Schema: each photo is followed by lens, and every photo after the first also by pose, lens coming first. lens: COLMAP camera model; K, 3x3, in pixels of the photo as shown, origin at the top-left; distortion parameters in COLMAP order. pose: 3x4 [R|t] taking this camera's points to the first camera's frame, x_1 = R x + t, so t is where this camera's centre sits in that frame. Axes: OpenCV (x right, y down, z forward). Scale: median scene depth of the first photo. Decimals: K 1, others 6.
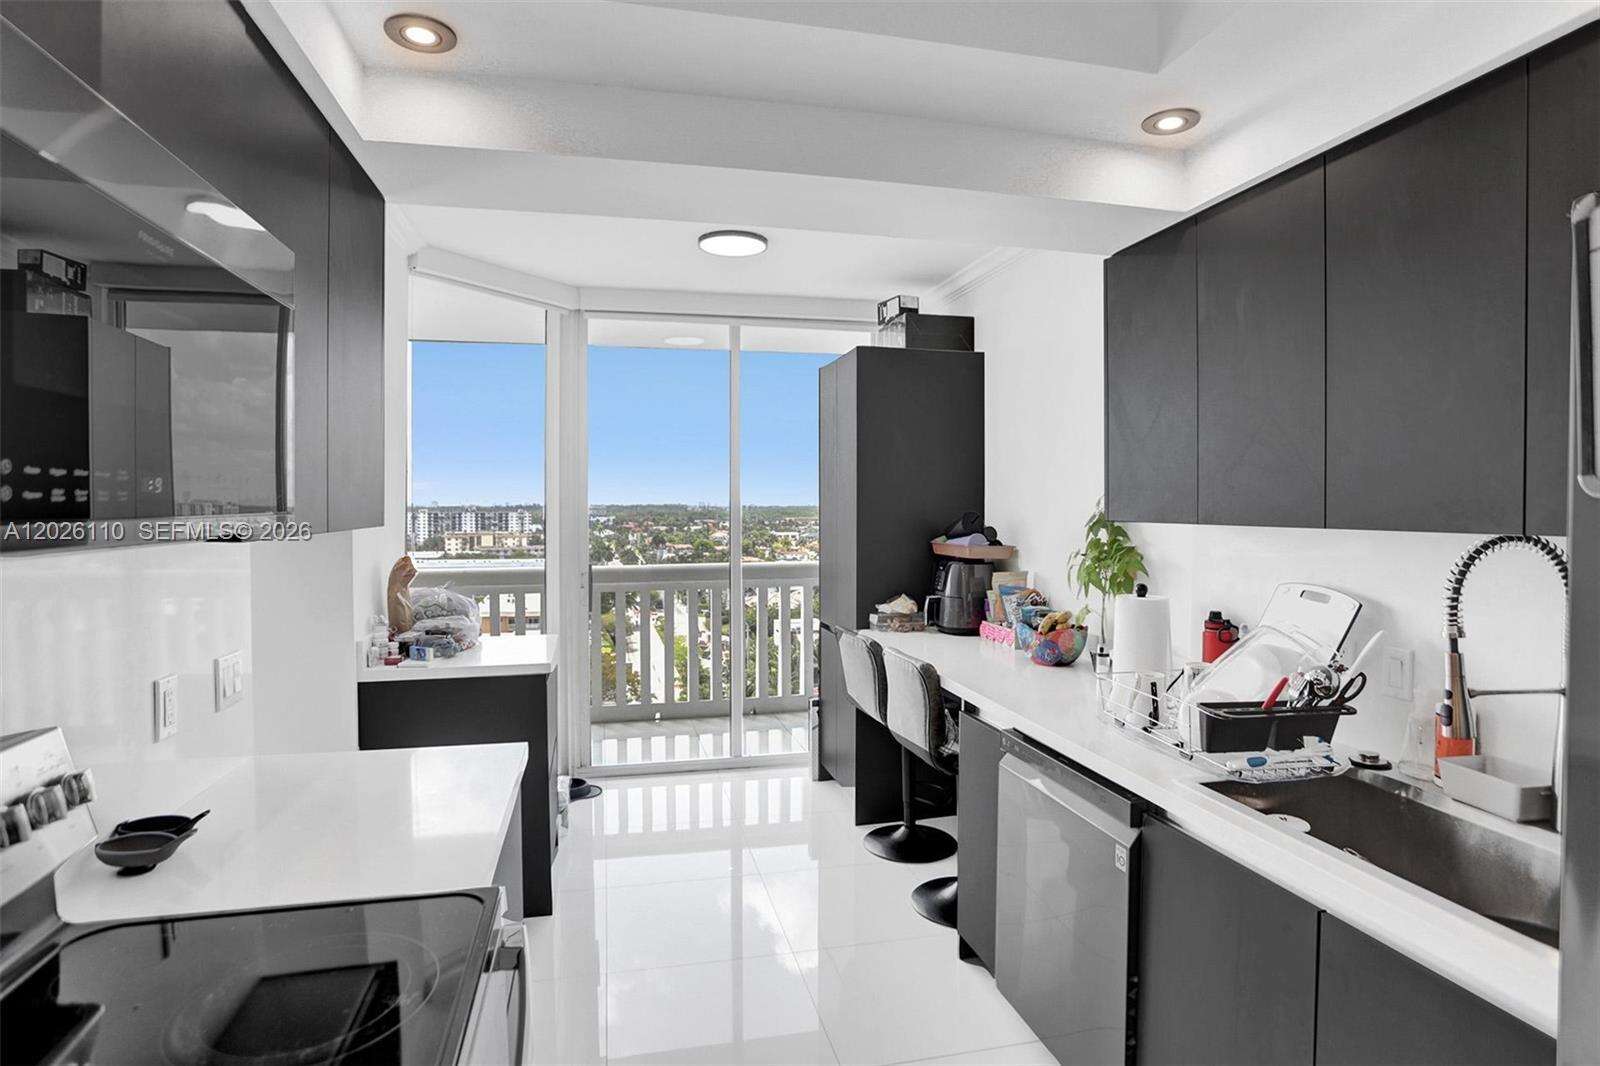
lens RADIAL K [[841.9, 0, 801.8], [0, 841.9, 515.9], [0, 0, 1]] dist [-0.078331, 0.027705]
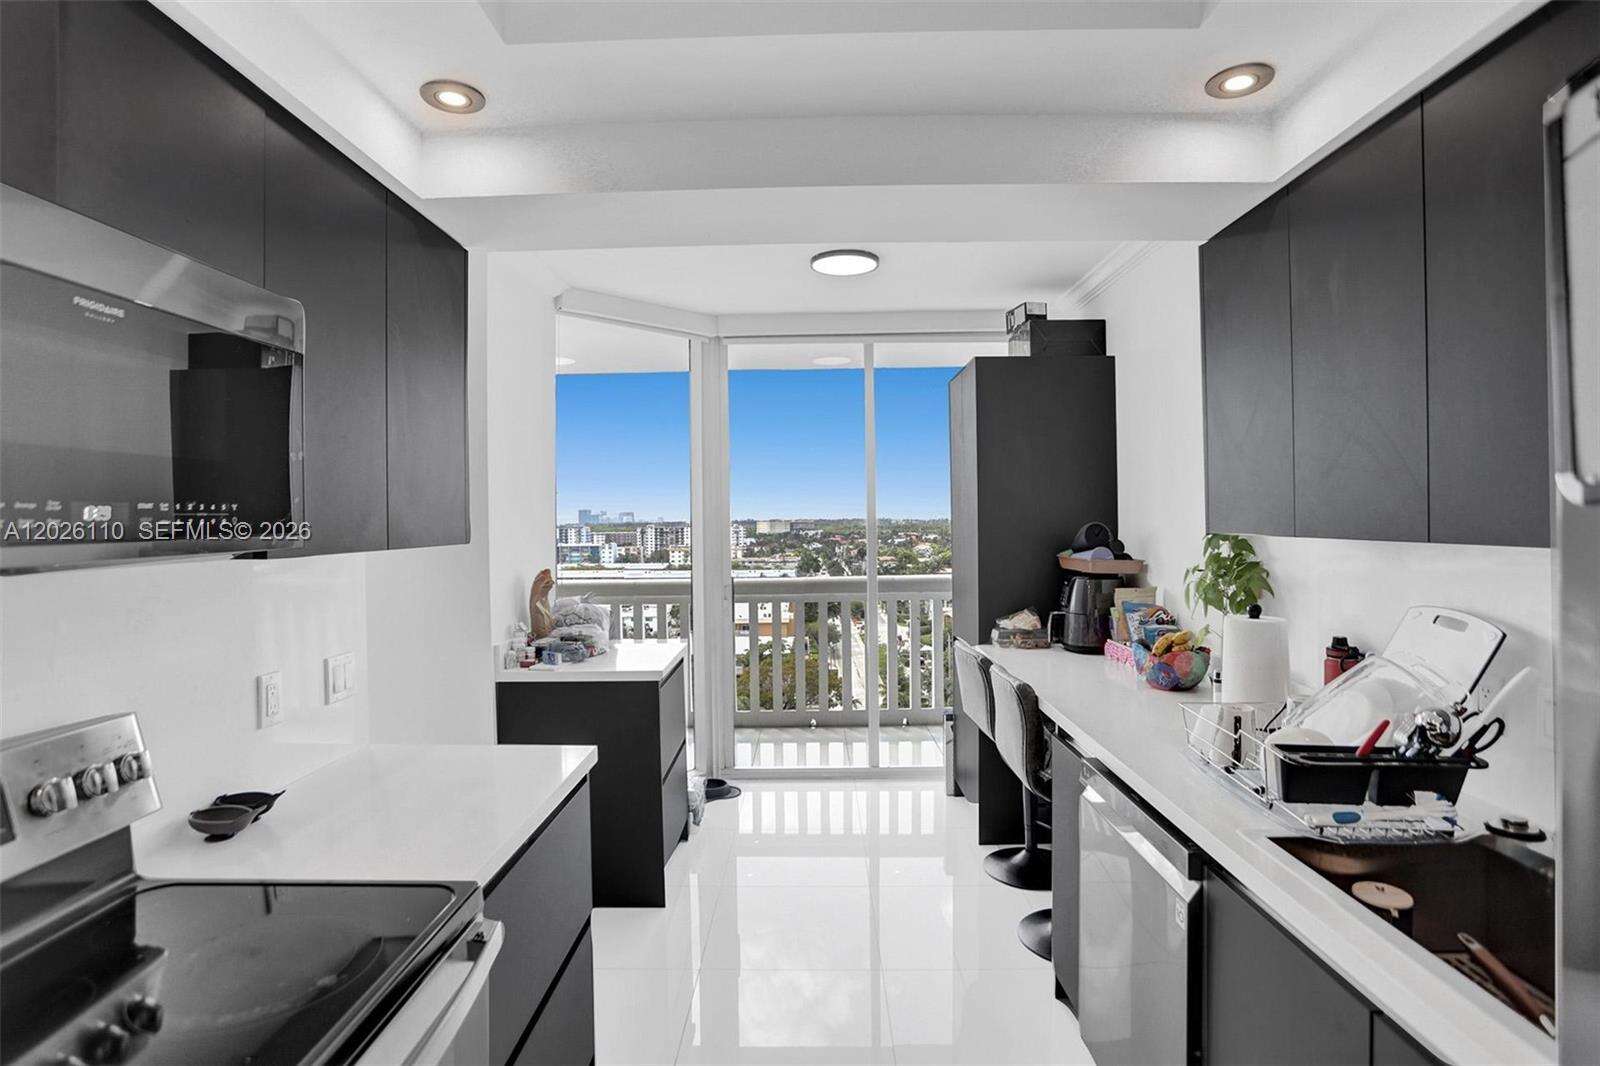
lens RADIAL K [[813.2, 0, 800.9], [0, 813.2, 523.9], [0, 0, 1]] dist [-0.071017, 0.034586]
pose [[0.969587, -0.009499, -0.244563, 0.107506], [0.008013, 0.999943, -0.007068, -0.001562], [0.244617, 0.004894, 0.969608, 0.034041]]
